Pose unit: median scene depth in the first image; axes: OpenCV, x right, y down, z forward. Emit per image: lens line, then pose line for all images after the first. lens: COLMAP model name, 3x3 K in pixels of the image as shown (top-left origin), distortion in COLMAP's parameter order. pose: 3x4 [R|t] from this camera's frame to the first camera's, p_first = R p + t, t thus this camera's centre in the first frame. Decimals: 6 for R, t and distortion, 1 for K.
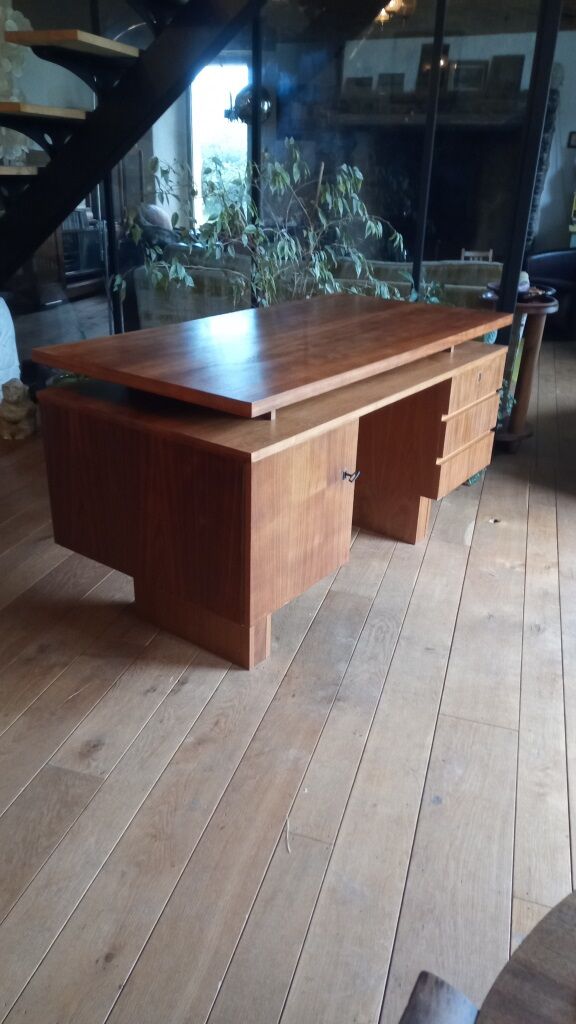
lens RADIAL K [[748.1, 0, 288.0], [0, 748.1, 512.0], [0, 0, 1]] dist [0.043126, -0.031517]
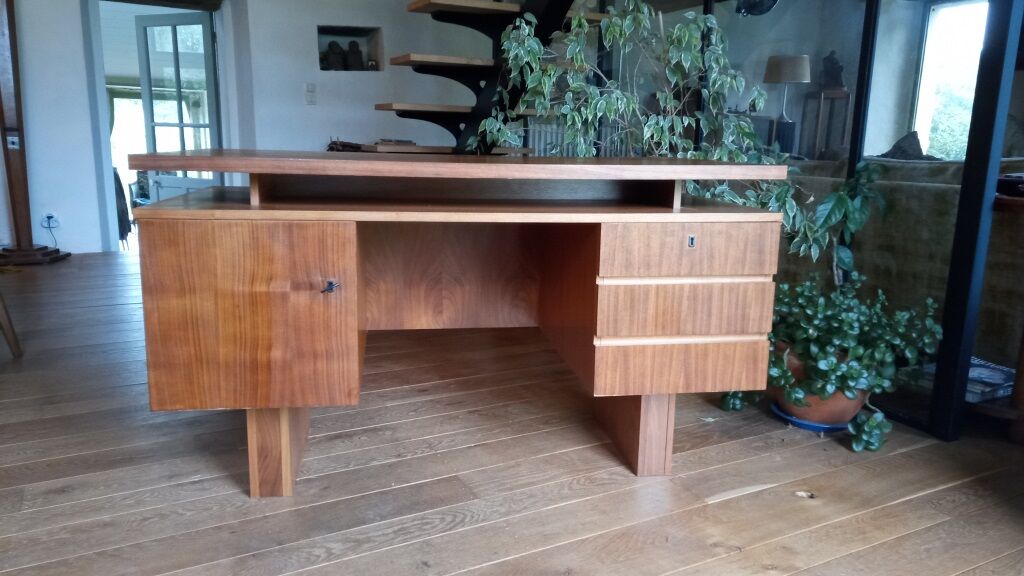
lens RADIAL K [[748.1, 0, 515.7], [0, 748.1, 286.8], [0, 0, 1]] dist [0.043126, -0.031517]
pose [[0.717207, 0.126117, -0.685353, 0.616534], [-0.290693, 0.947977, -0.129759, -0.000157], [0.633334, 0.292292, 0.716557, 0.401277]]
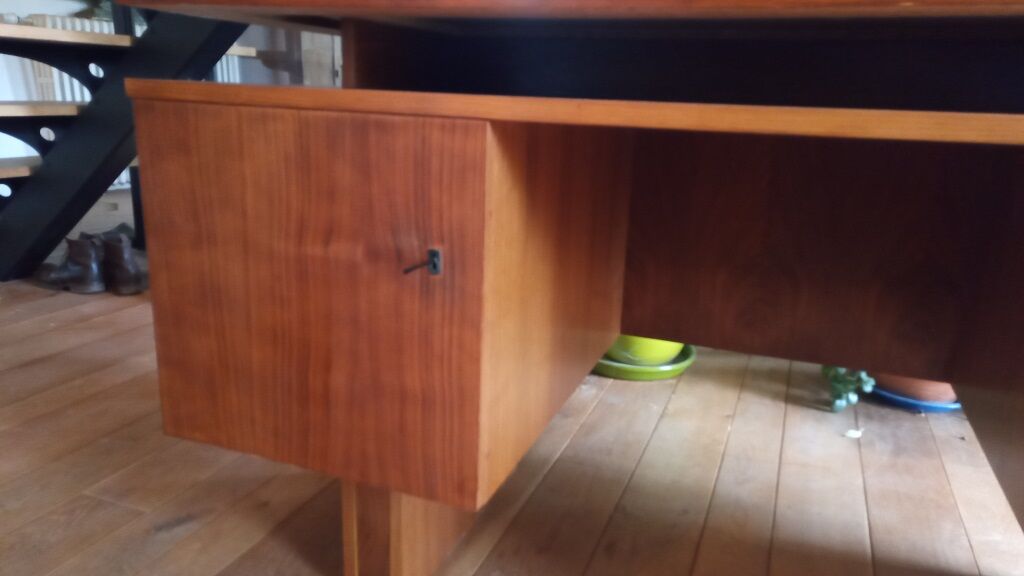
lens RADIAL K [[748.1, 0, 515.7], [0, 748.1, 286.8], [0, 0, 1]] dist [0.043126, -0.031517]
pose [[0.267670, 0.228230, -0.936090, 0.353318], [-0.420939, 0.901620, 0.099461, -0.072767], [0.866697, 0.367414, 0.337408, 0.694190]]
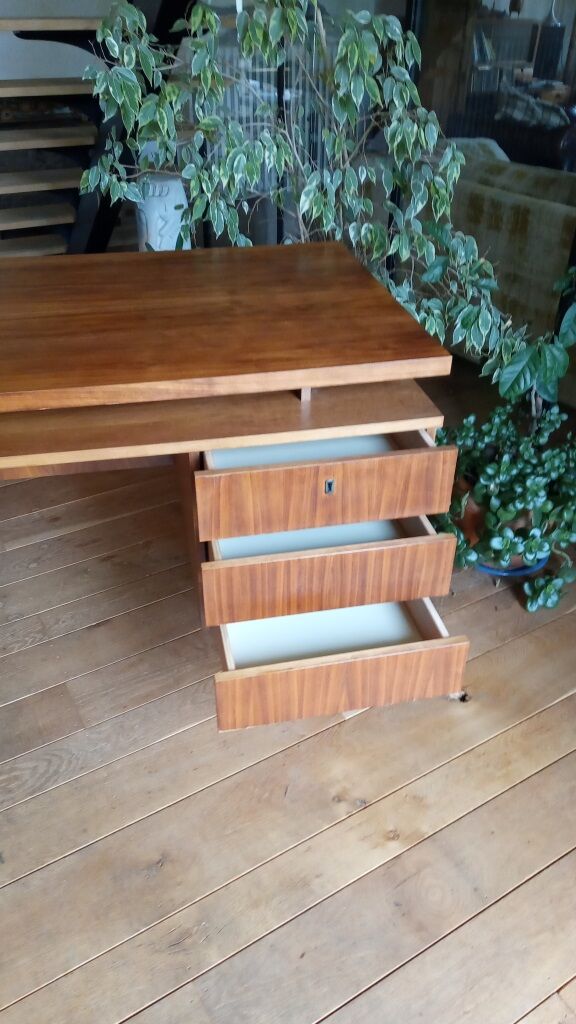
lens RADIAL K [[748.1, 0, 288.0], [0, 748.1, 512.0], [0, 0, 1]] dist [0.043126, -0.031517]
pose [[0.743275, 0.362437, -0.562299, 0.537679], [-0.267406, 0.931419, 0.246887, -0.266930], [0.613217, -0.033143, 0.789219, 0.571701]]
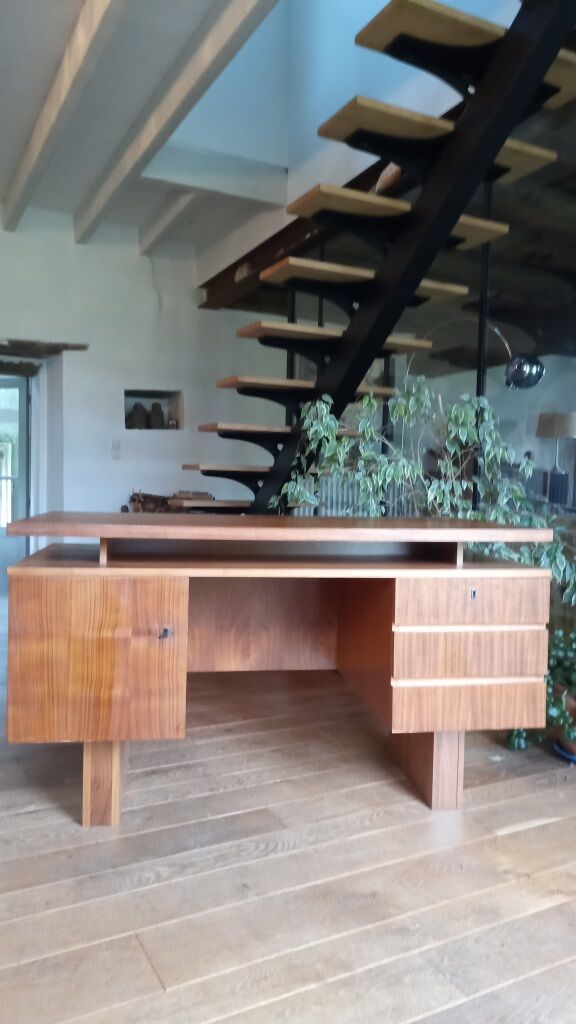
lens RADIAL K [[748.1, 0, 288.0], [0, 748.1, 512.0], [0, 0, 1]] dist [0.043126, -0.031517]
pose [[0.708746, 0.018428, -0.705223, 0.677923], [-0.294537, 0.916092, -0.272071, 0.019944], [0.641036, 0.400543, 0.654704, 0.298375]]
